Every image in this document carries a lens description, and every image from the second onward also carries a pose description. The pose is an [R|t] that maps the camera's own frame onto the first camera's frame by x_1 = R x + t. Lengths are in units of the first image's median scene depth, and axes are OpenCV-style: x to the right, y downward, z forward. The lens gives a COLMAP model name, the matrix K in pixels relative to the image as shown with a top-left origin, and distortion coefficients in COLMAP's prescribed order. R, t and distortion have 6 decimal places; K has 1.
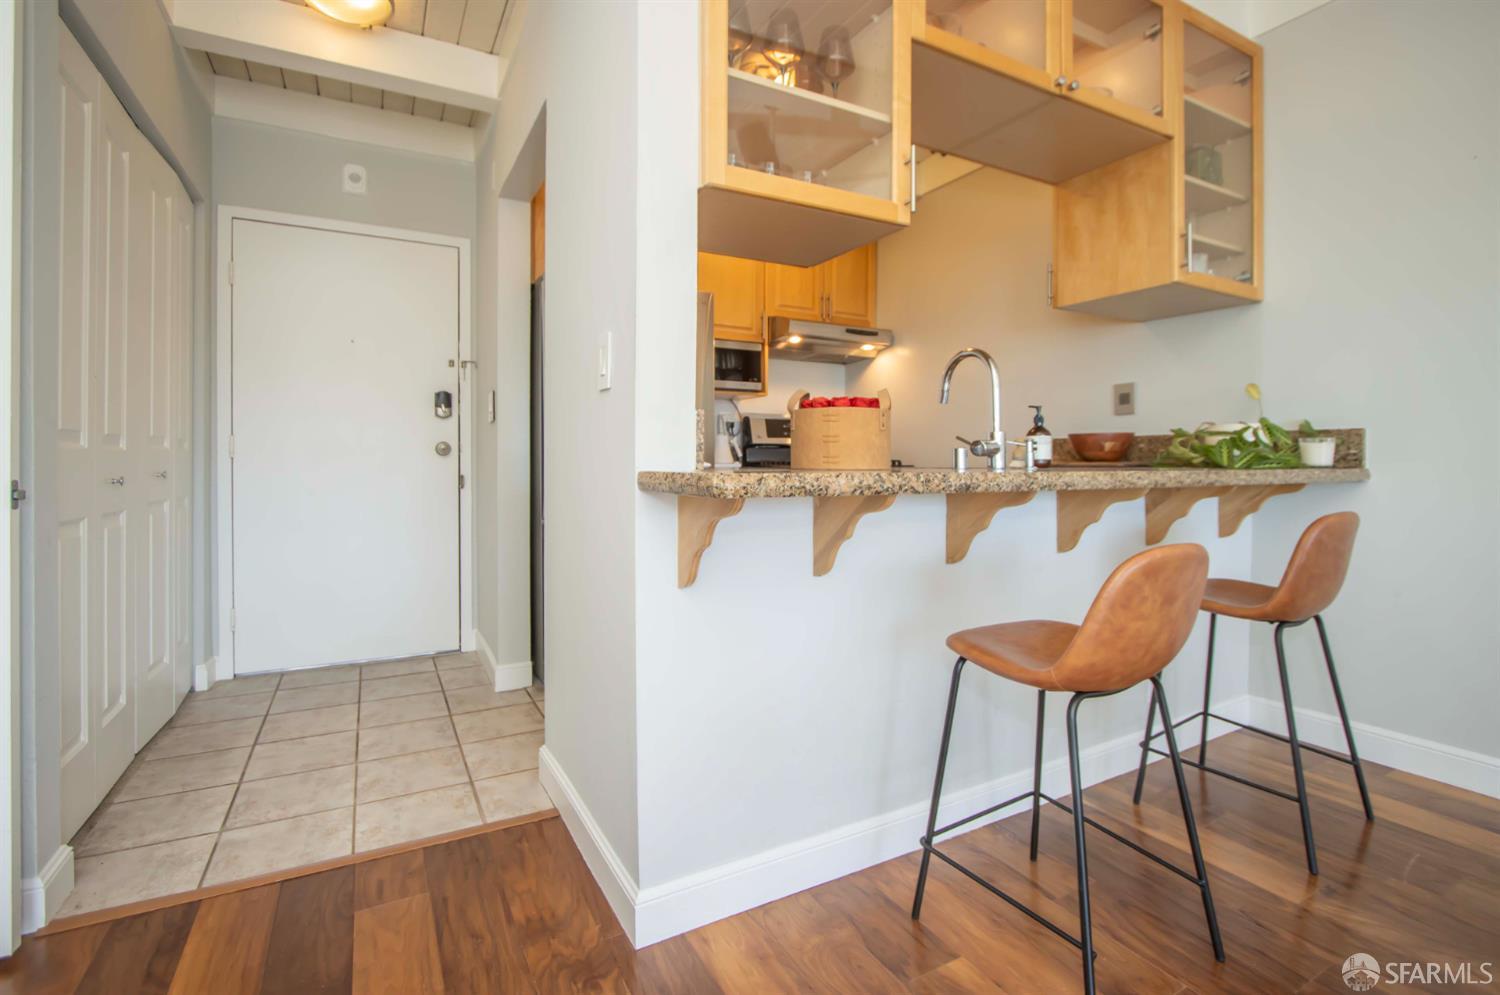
lens RADIAL K [[700.6, 0, 769.3], [0, 700.6, 474.2], [0, 0, 1]] dist [0.000652, 0.000160]
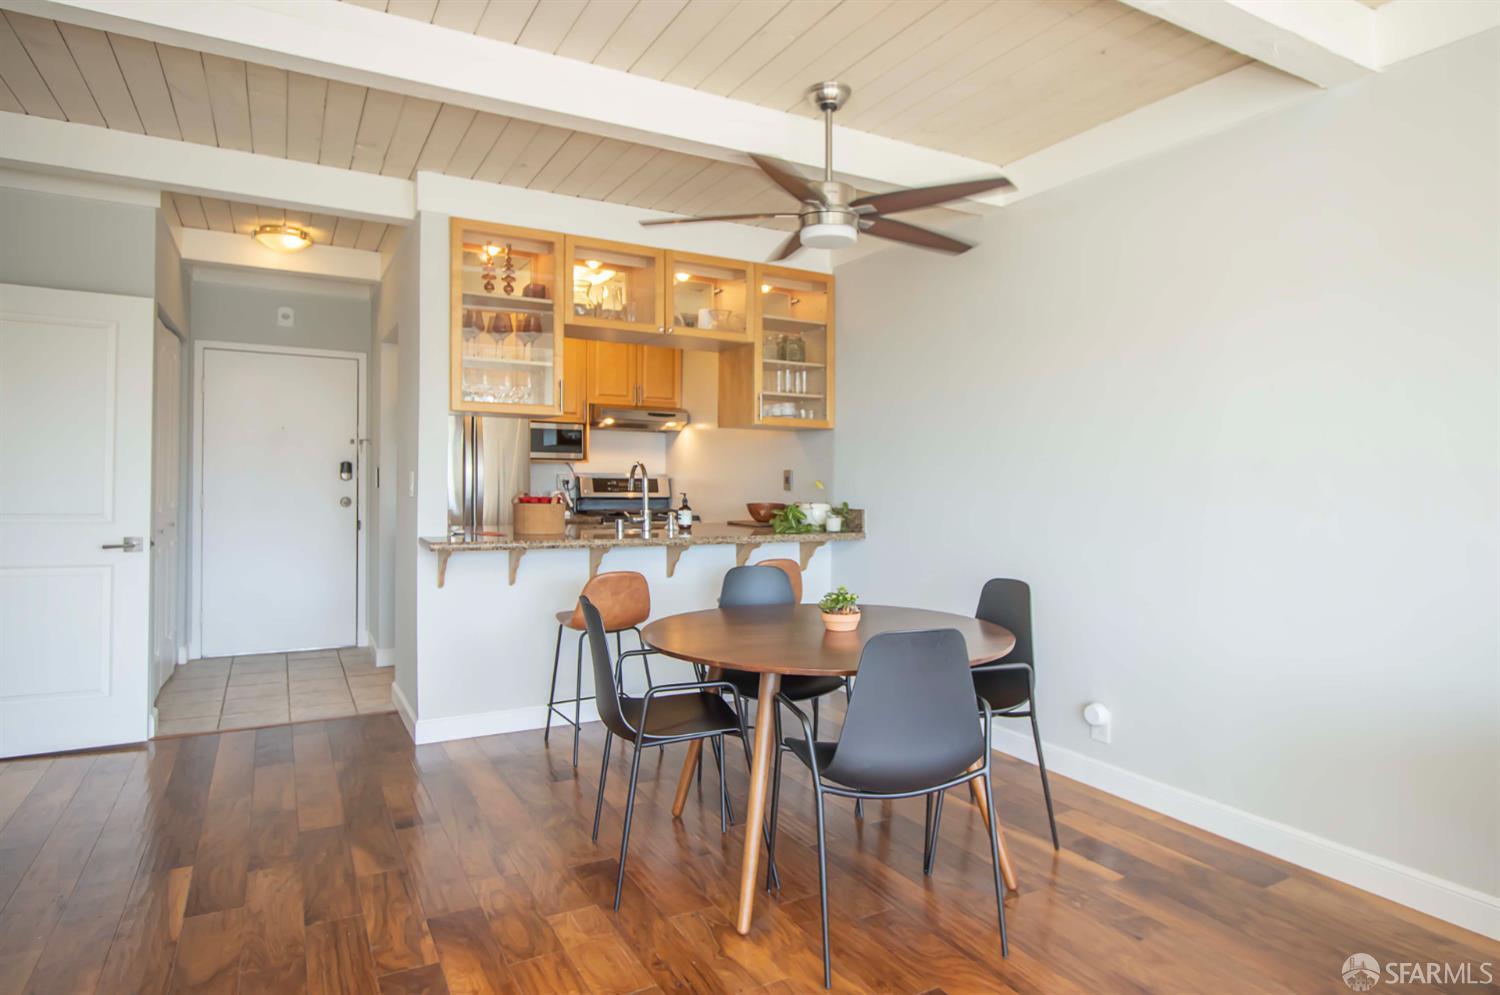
lens RADIAL K [[826.4, 0, 750.0], [0, 826.4, 497.5], [0, 0, 1]] dist [-0.003666, -0.000302]
pose [[0.999937, 0.011213, -0.000888, 0.388746], [-0.011208, 0.999927, 0.004622, -0.070168], [0.000940, -0.004611, 0.999989, -0.734412]]
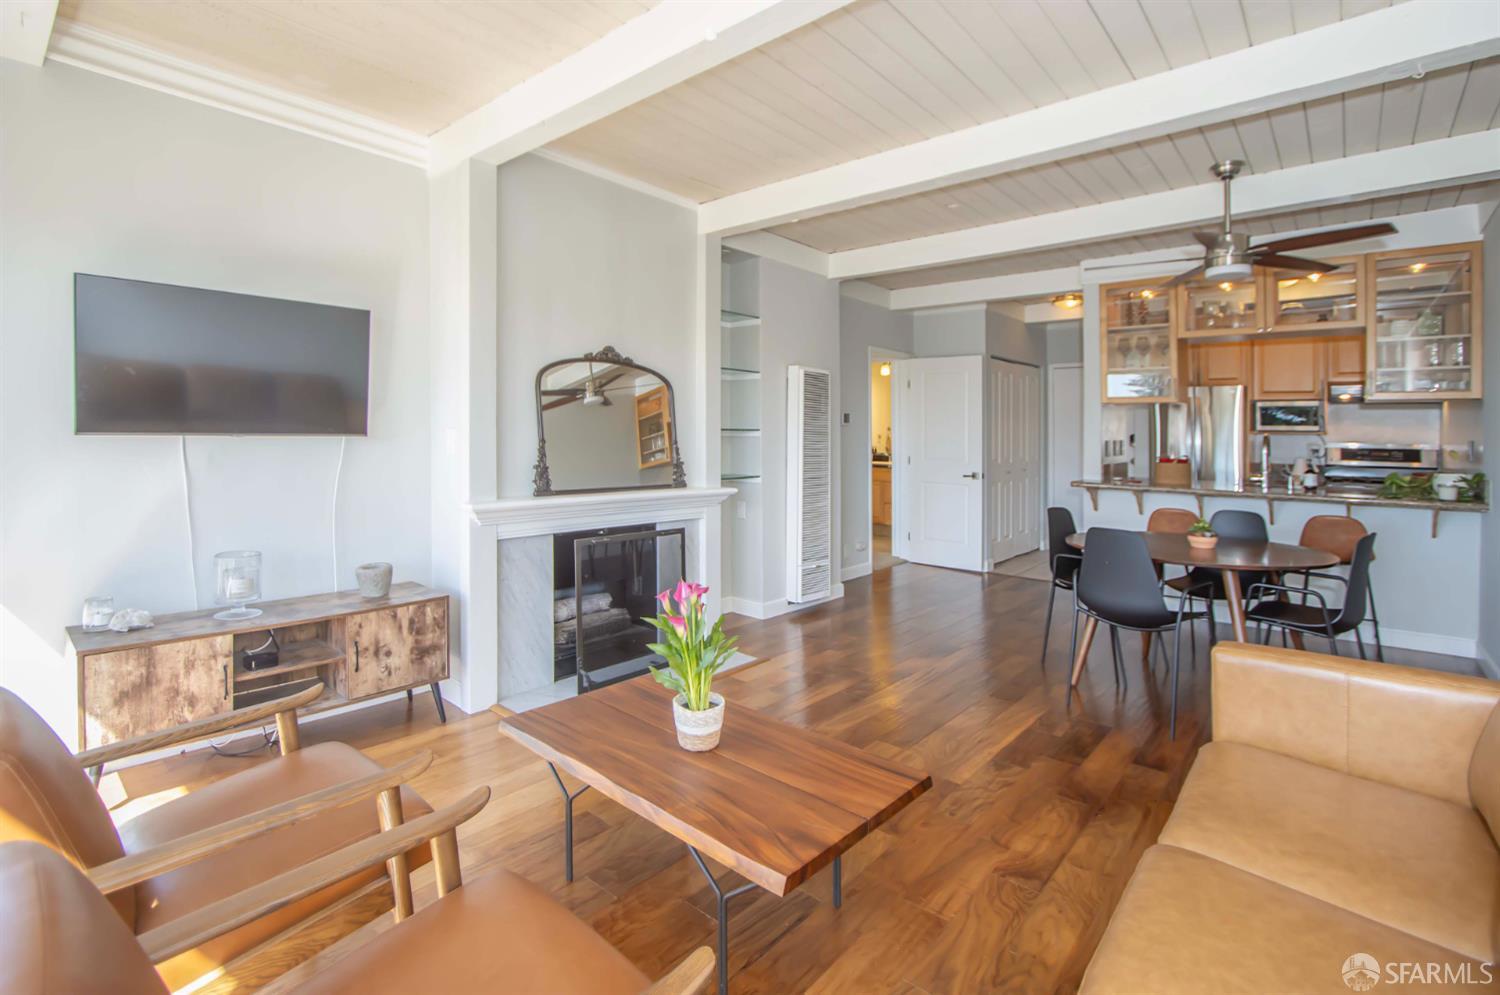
lens RADIAL K [[709.9, 0, 785.4], [0, 709.9, 431.1], [0, 0, 1]] dist [-0.003719, -0.000288]
pose [[0.365456, 0.003182, -0.930823, 1.247866], [-0.033843, 0.999378, -0.009871, -0.077683], [0.930213, 0.035110, 0.365337, -0.832221]]
